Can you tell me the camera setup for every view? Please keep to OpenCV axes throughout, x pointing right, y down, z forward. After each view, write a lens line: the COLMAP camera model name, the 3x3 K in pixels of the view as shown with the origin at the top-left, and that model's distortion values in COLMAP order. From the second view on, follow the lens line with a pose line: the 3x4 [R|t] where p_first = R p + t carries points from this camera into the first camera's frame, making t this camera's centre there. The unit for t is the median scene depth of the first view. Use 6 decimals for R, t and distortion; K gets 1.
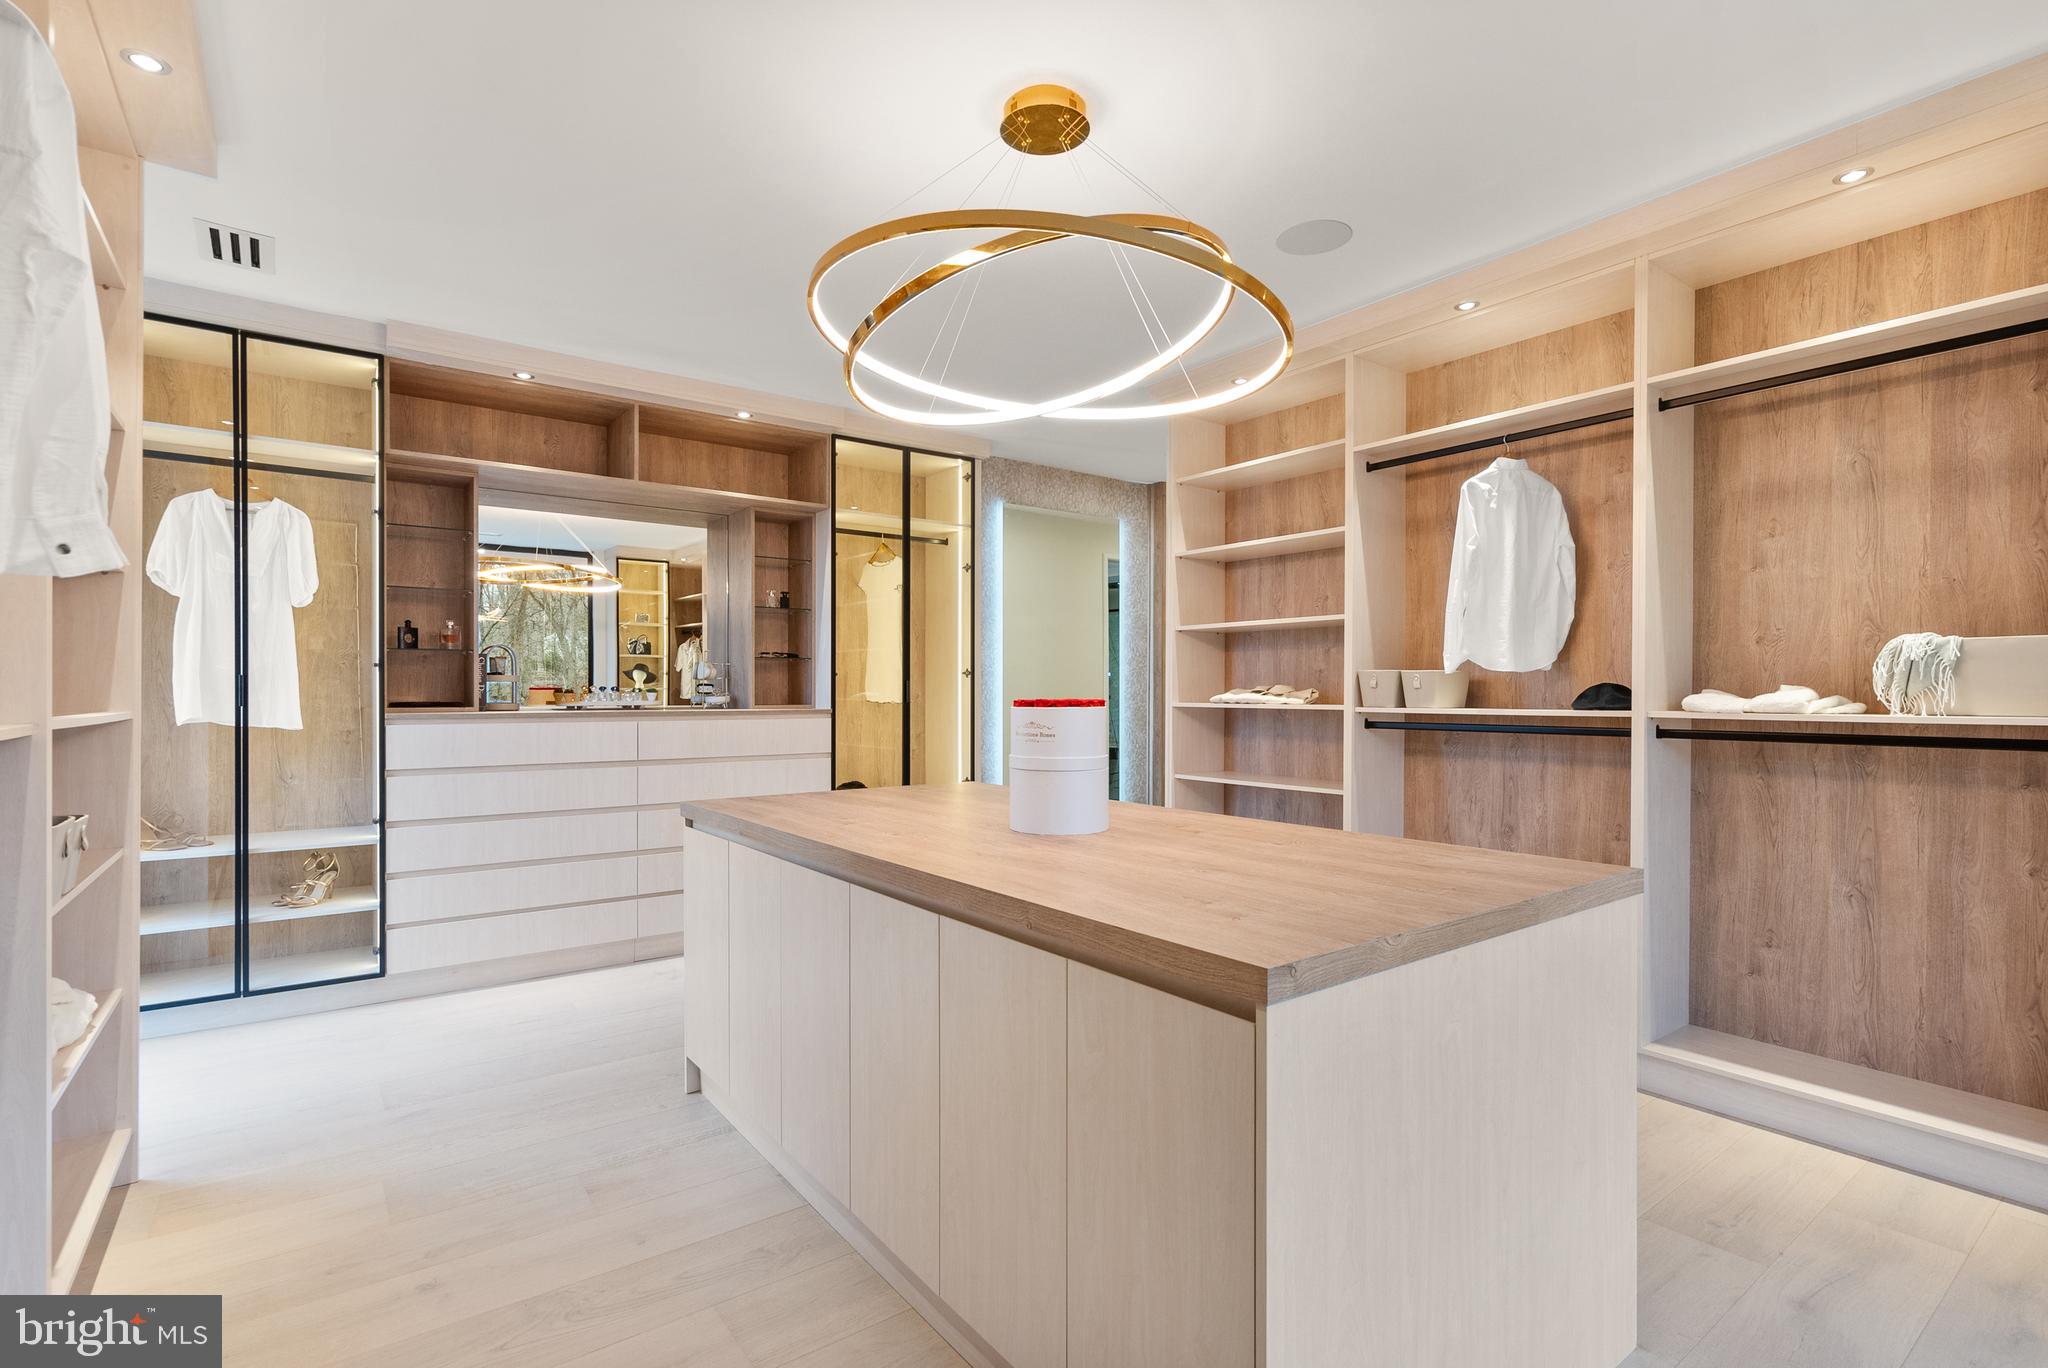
lens RADIAL K [[958.2, 0, 1018.6], [0, 958.2, 694.9], [0, 0, 1]] dist [0.001300, 0.001768]
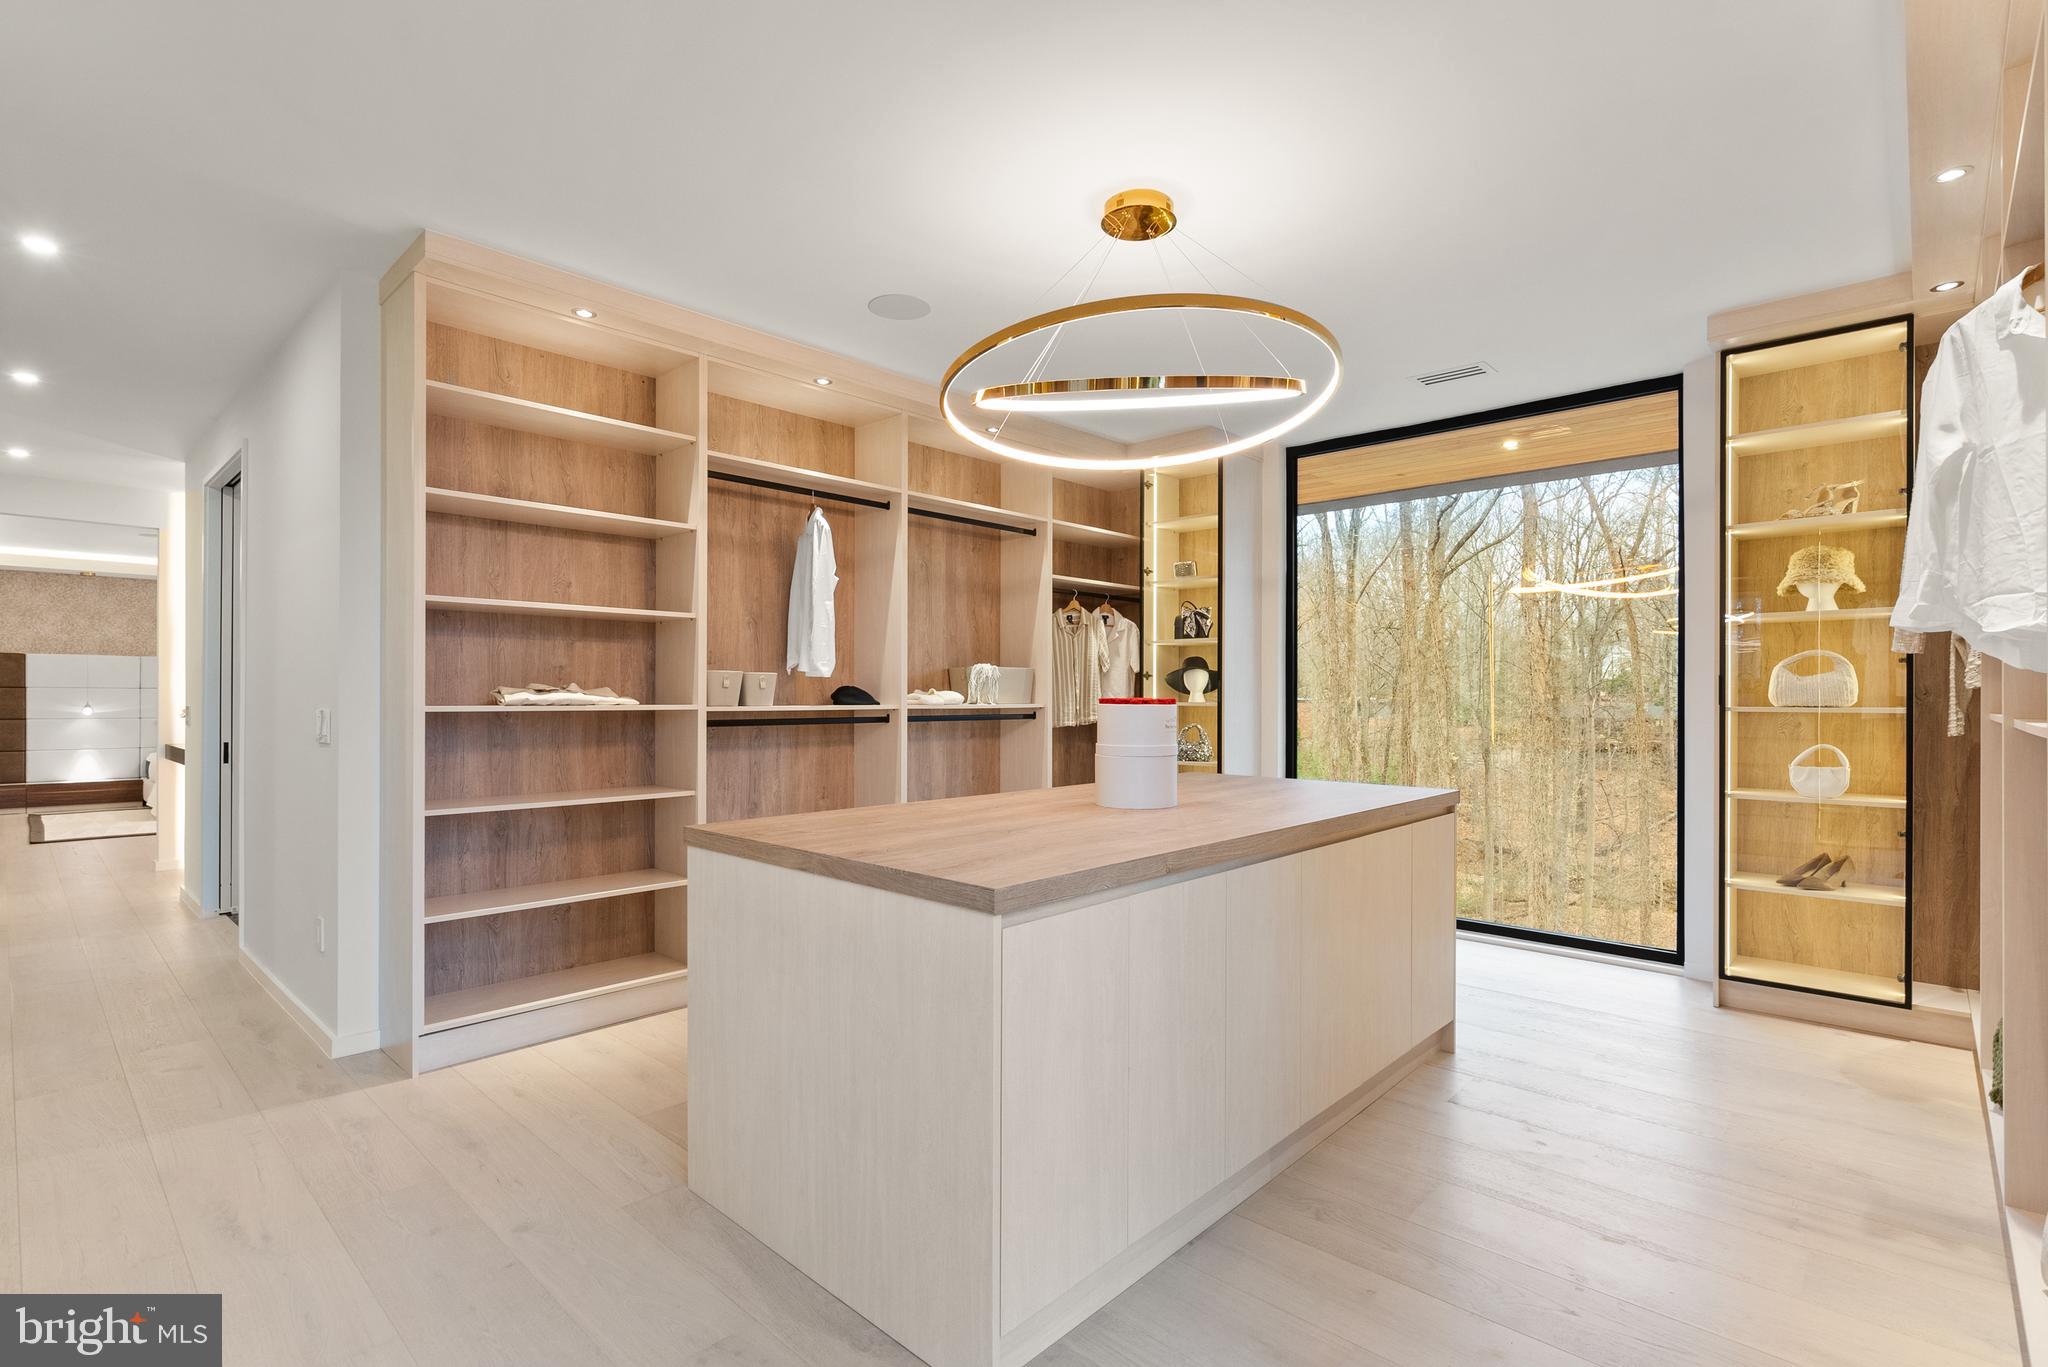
lens RADIAL K [[958.2, 0, 1018.6], [0, 958.2, 694.4], [0, 0, 1]] dist [0.001300, 0.001768]
pose [[-0.174033, -0.000218, 0.984740, -0.754749], [0.001359, 0.999999, 0.000462, -0.000044], [-0.984739, 0.001418, -0.174033, 0.912485]]
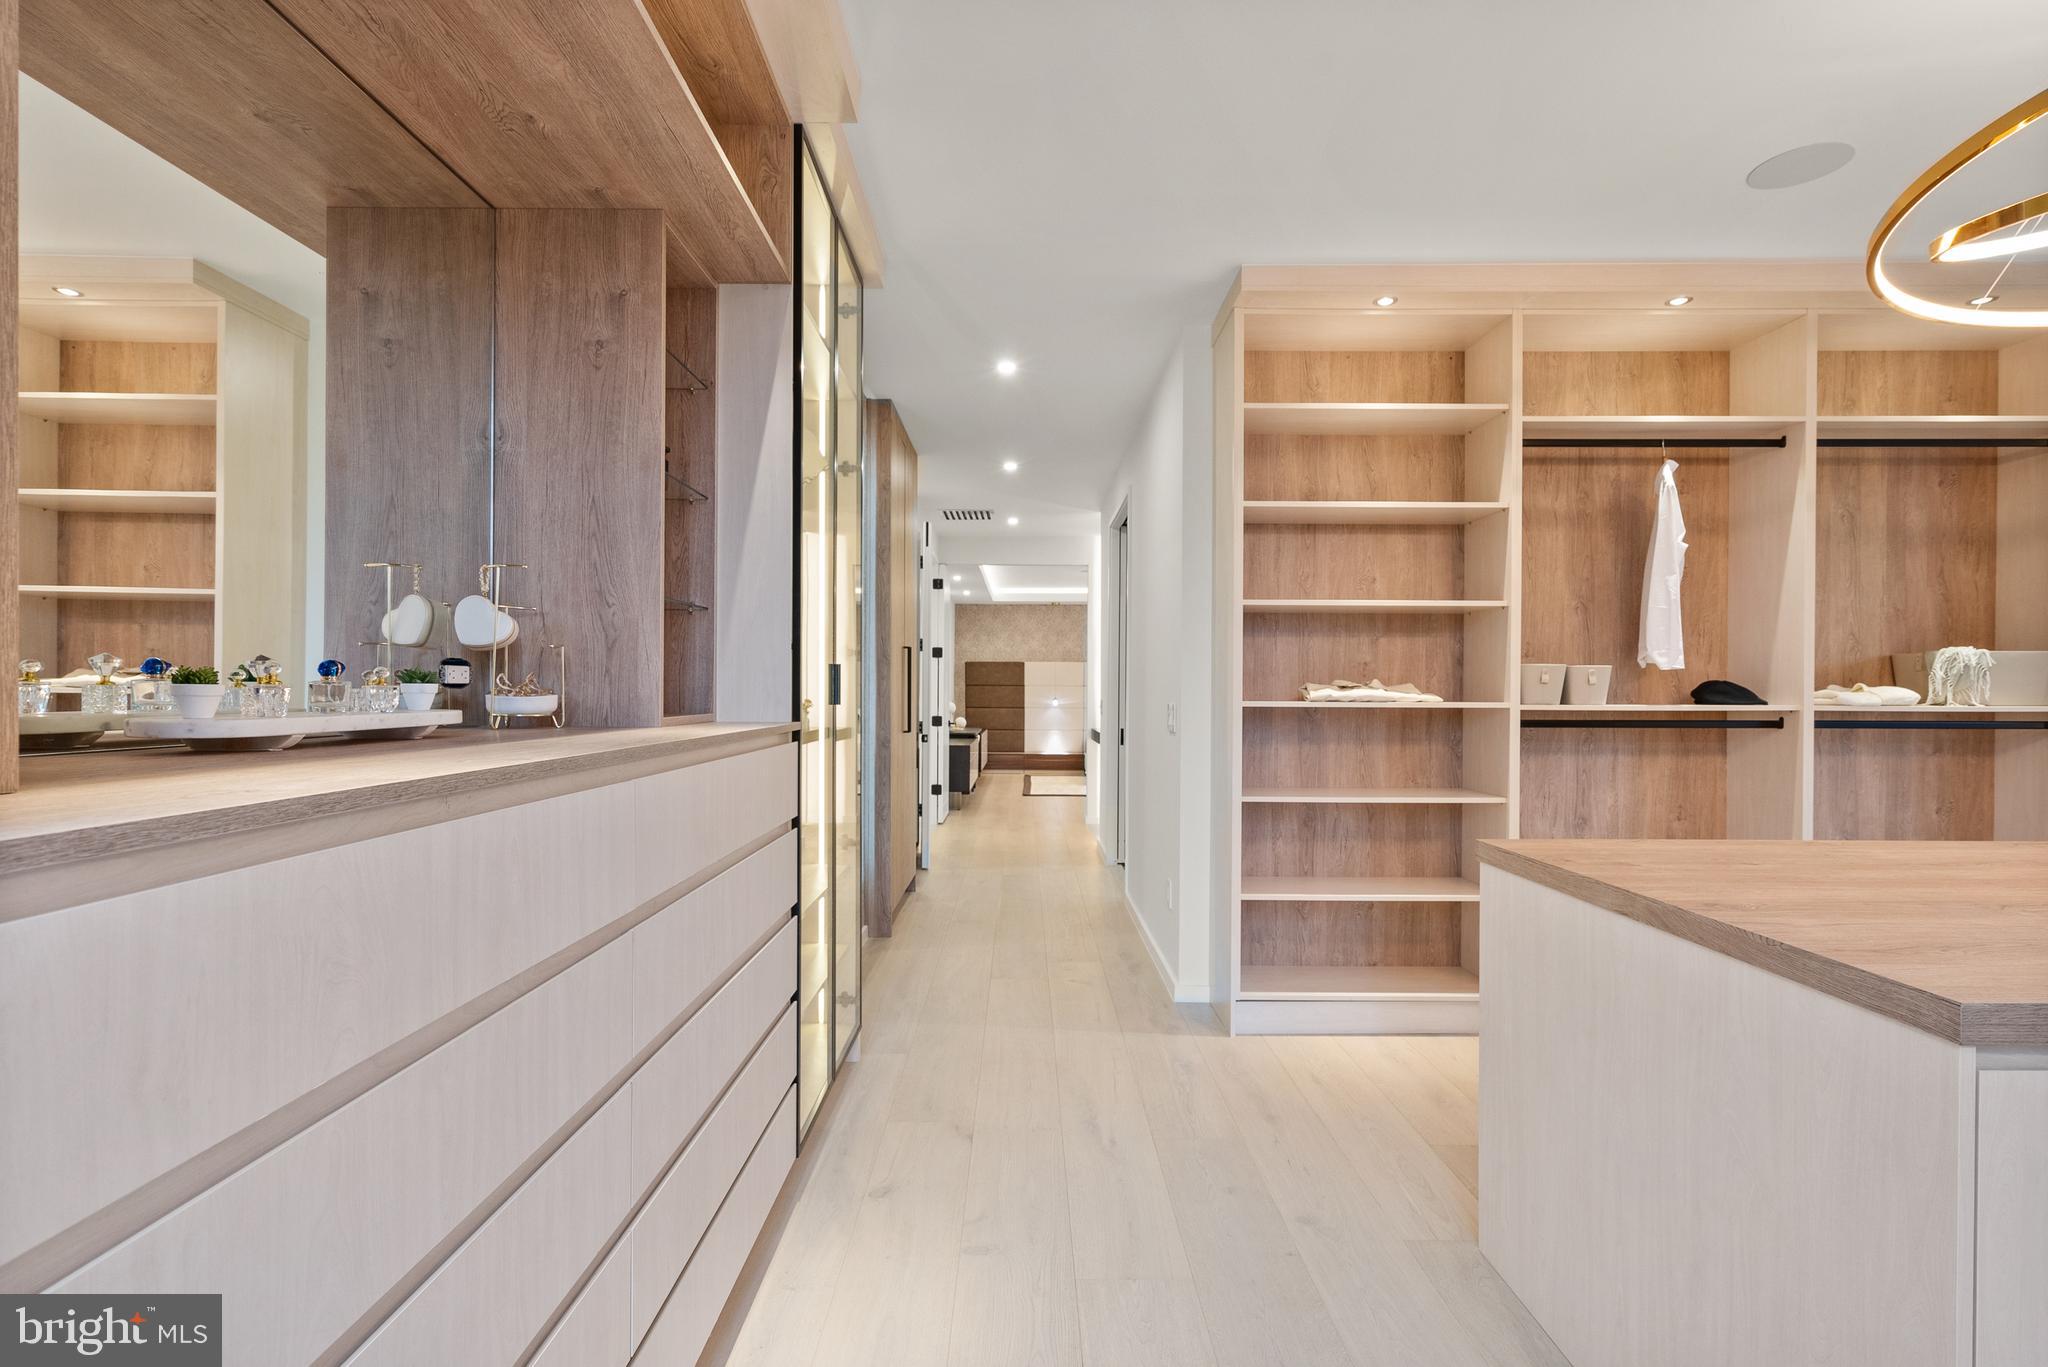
lens RADIAL K [[958.2, 0, 1018.6], [0, 958.2, 694.4], [0, 0, 1]] dist [0.001300, 0.001768]
pose [[0.597951, -0.002536, 0.801528, -0.702955], [0.000105, 0.999995, 0.003085, 0.000413], [-0.801532, -0.001760, 0.597949, 0.899128]]
